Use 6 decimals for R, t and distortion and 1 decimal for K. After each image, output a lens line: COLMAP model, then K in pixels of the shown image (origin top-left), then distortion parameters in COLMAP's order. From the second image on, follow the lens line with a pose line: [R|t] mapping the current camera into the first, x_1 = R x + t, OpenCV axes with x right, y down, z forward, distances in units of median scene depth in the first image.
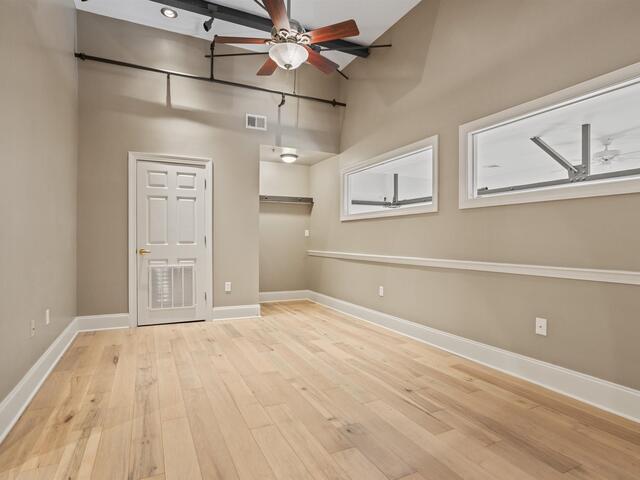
lens RADIAL K [[354.5, 0, 312.0], [0, 354.5, 240.6], [0, 0, 1]] dist [-0.019152, 0.002675]
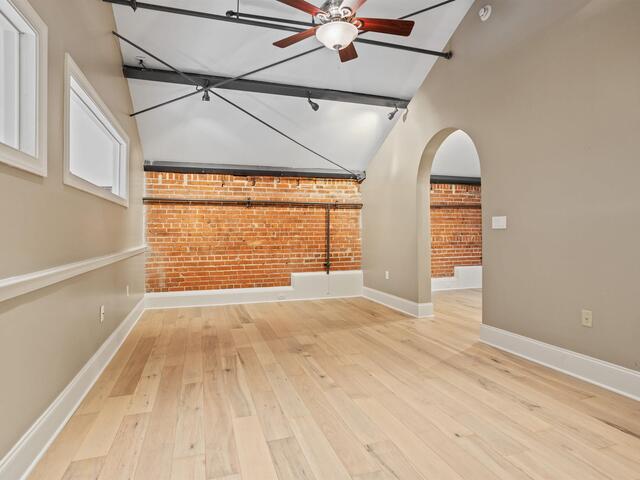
lens RADIAL K [[354.5, 0, 312.0], [0, 354.5, 240.6], [0, 0, 1]] dist [-0.019152, 0.002675]
pose [[-0.990334, 0.000660, 0.138701, -0.134513], [0.003638, 0.999768, 0.021218, -0.000493], [-0.138654, 0.021518, -0.990107, 1.985086]]
